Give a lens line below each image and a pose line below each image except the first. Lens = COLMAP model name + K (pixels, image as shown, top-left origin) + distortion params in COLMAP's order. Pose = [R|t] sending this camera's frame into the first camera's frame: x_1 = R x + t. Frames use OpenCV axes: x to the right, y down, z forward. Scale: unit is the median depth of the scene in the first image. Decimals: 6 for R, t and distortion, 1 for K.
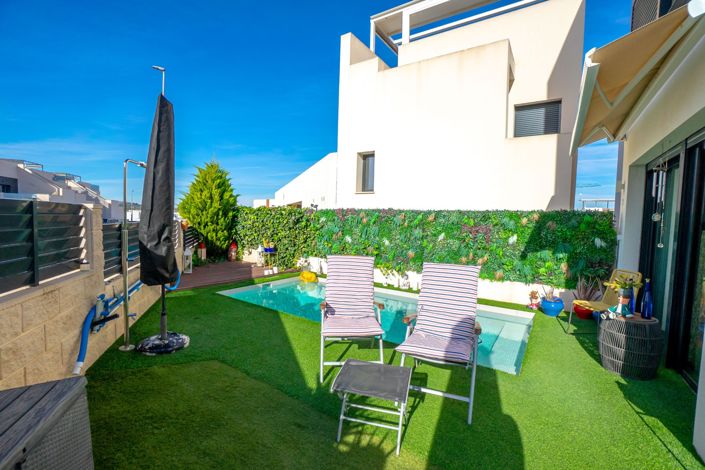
lens RADIAL K [[309.6, 0, 352.5], [0, 309.6, 235.0], [0, 0, 1]] dist [-0.061485, 0.021114]
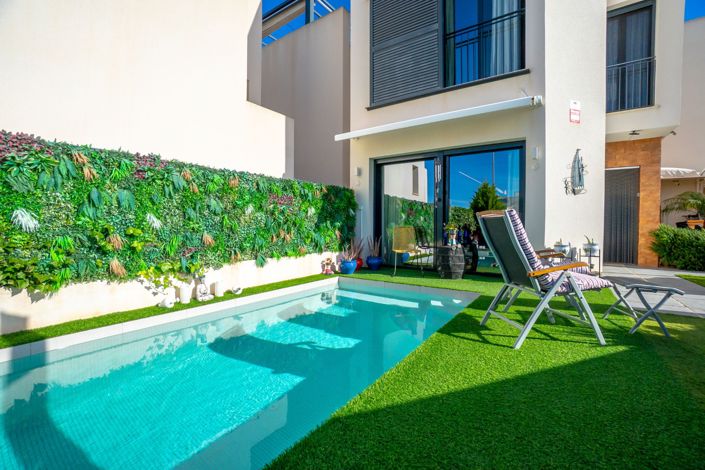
lens RADIAL K [[309.6, 0, 352.5], [0, 309.6, 235.0], [0, 0, 1]] dist [-0.061485, 0.021114]
pose [[0.019197, -0.055574, 0.998270, -0.352819], [0.053149, 0.997099, 0.054487, 0.032616], [-0.998402, 0.052011, 0.022095, 0.629411]]
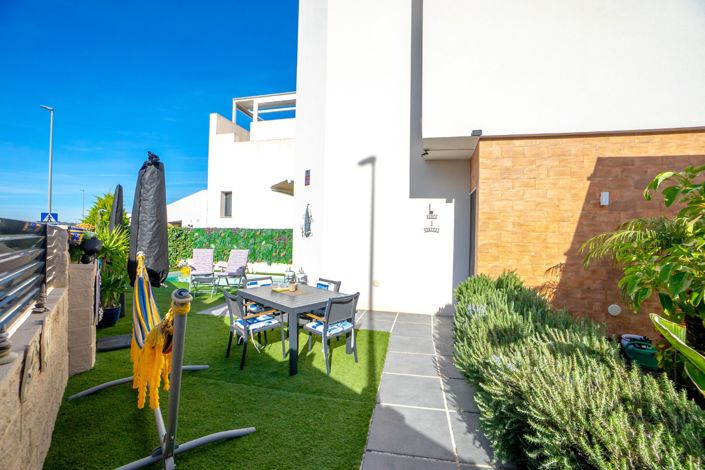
lens RADIAL K [[309.6, 0, 352.5], [0, 309.6, 235.0], [0, 0, 1]] dist [-0.061485, 0.021114]
pose [[0.940215, -0.011129, 0.340399, 0.134926], [0.026694, 0.998799, -0.041078, 0.041705], [-0.339533, 0.047709, 0.939383, -0.804518]]
